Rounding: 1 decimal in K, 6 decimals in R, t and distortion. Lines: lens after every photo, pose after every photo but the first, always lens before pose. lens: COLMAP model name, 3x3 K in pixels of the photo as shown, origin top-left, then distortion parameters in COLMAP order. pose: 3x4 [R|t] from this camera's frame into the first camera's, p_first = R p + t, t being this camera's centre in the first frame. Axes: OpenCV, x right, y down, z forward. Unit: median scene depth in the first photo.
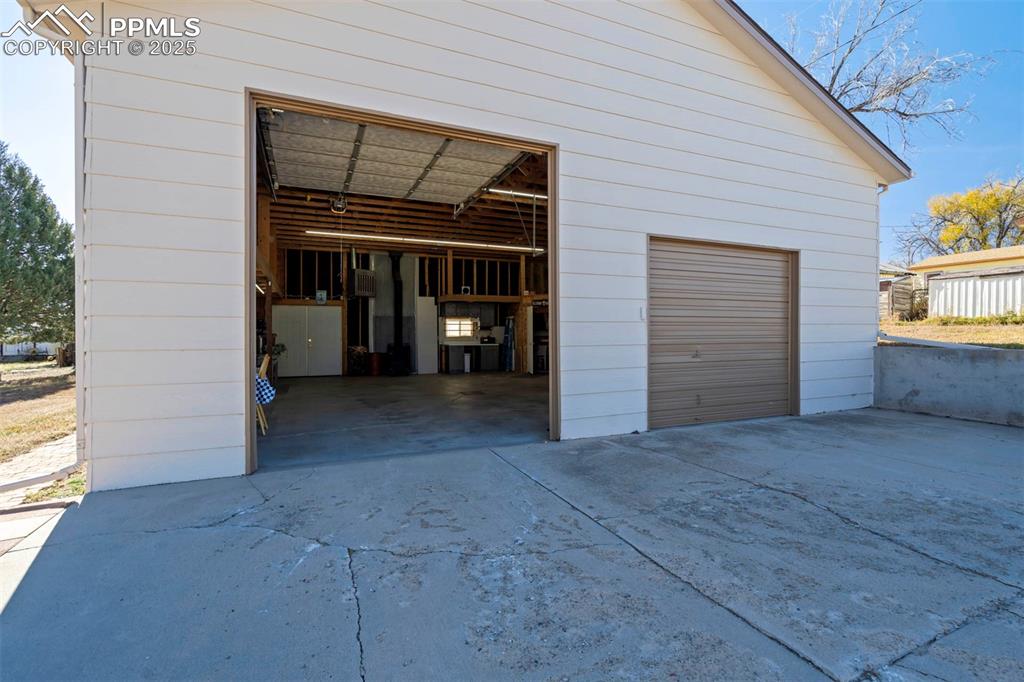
lens RADIAL K [[472.9, 0, 518.2], [0, 472.9, 344.1], [0, 0, 1]] dist [0.003357, -0.000104]
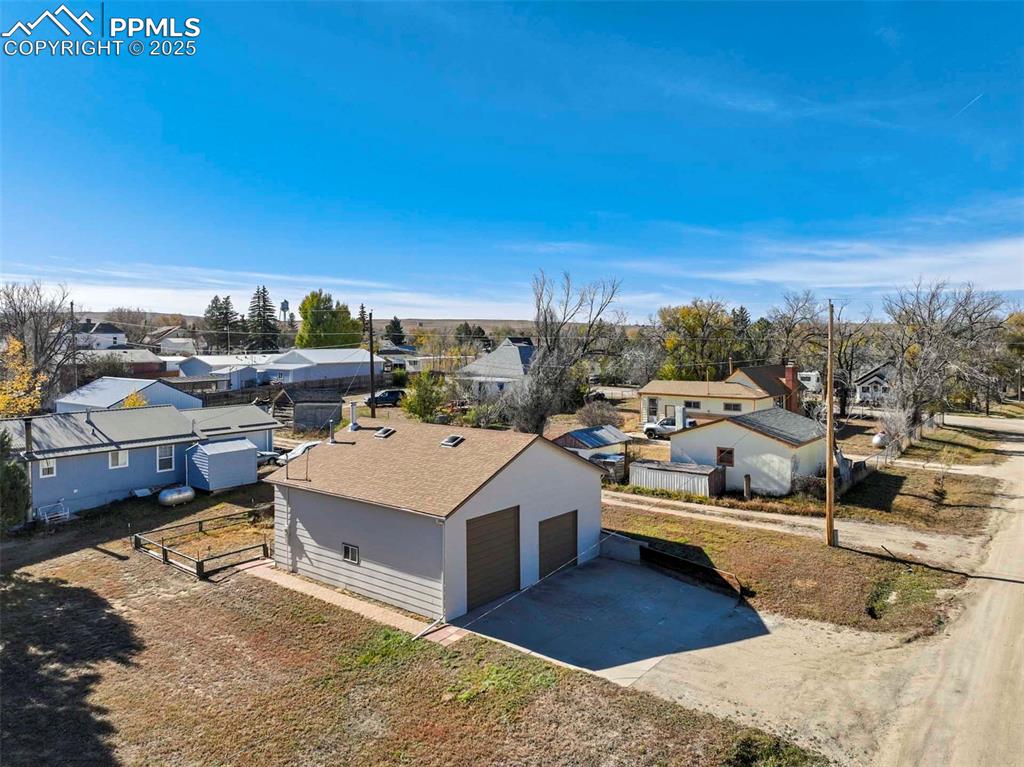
lens RADIAL K [[737.7, 0, 518.2], [0, 737.7, 380.1], [0, 0, 1]] dist [-0.004153, 0.004241]
pose [[0.886753, -0.024877, 0.461574, -2.176113], [0.006279, 0.999107, 0.041784, -1.423685], [-0.462201, -0.034154, 0.886117, -3.411768]]
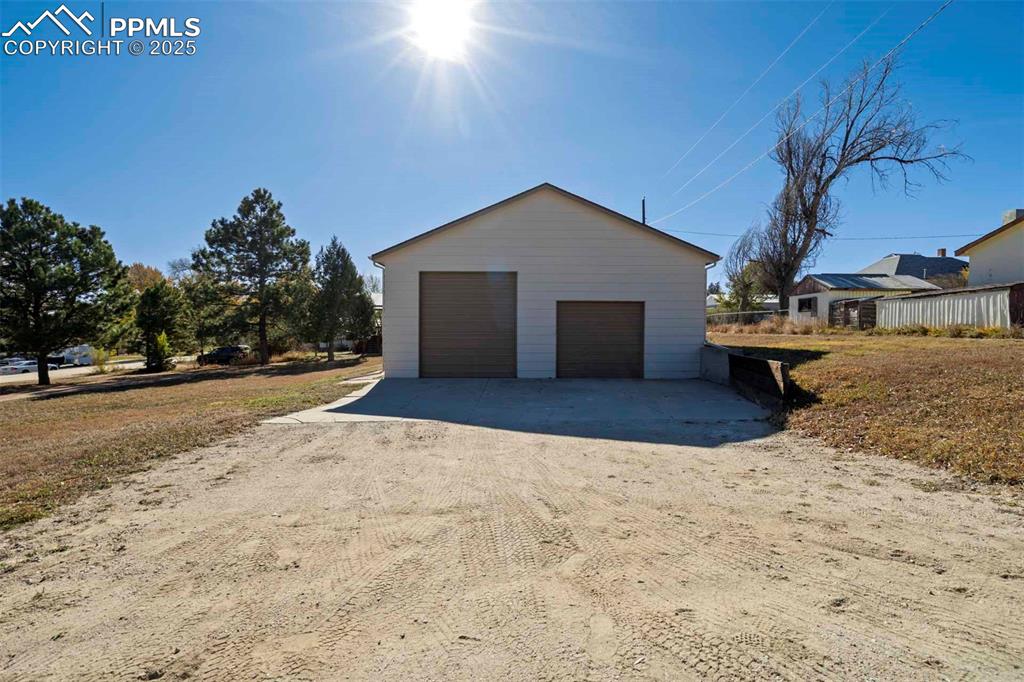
lens RADIAL K [[472.9, 0, 509.4], [0, 472.9, 336.0], [0, 0, 1]] dist [0.003357, -0.000104]
pose [[0.912421, 0.006183, -0.409206, 1.086740], [-0.014046, 0.999770, -0.016212, 0.001789], [0.409011, 0.020540, 0.912298, -1.430719]]
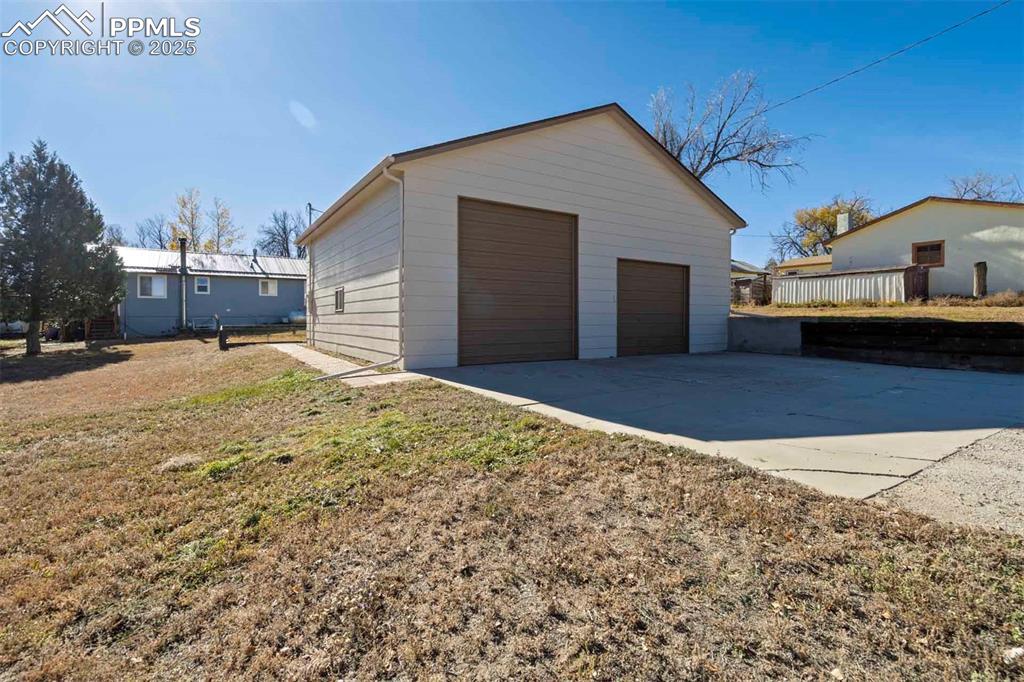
lens RADIAL K [[472.9, 0, 511.1], [0, 472.9, 330.6], [0, 0, 1]] dist [0.003357, -0.000104]
pose [[0.988696, 0.001382, 0.149927, -0.465999], [-0.001661, 0.999997, 0.001734, 0.070458], [-0.149924, -0.001963, 0.988696, -0.903289]]
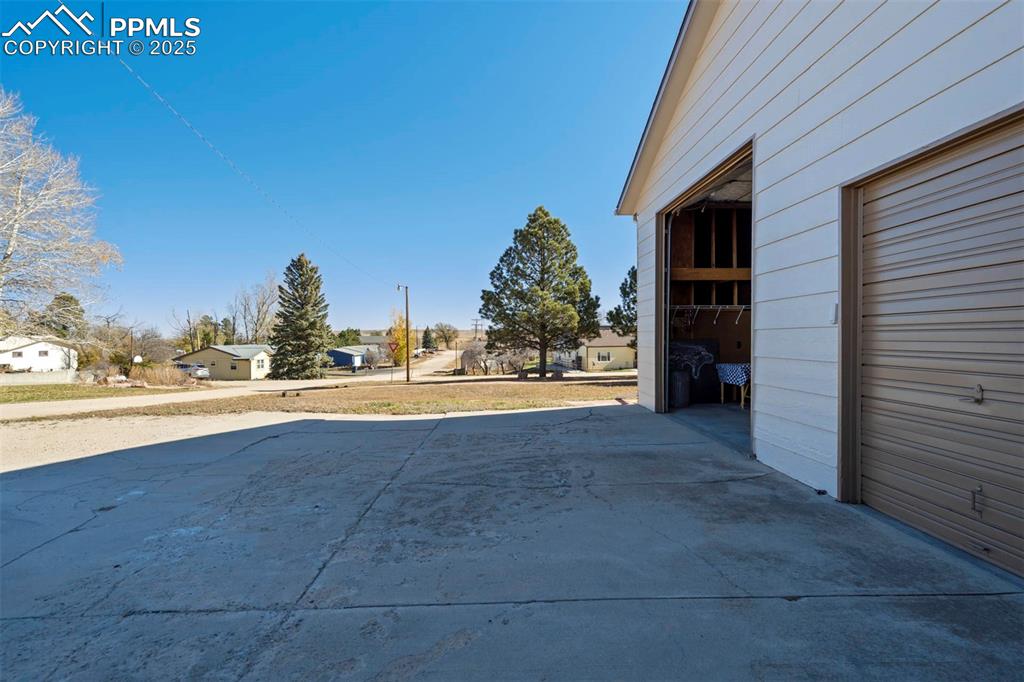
lens RADIAL K [[472.9, 0, 512.5], [0, 472.9, 345.0], [0, 0, 1]] dist [0.003357, -0.000104]
pose [[-0.376393, 0.025483, -0.926110, 1.010052], [-0.007461, 0.999506, 0.030535, -0.037689], [0.926430, 0.018403, -0.376017, 0.831175]]
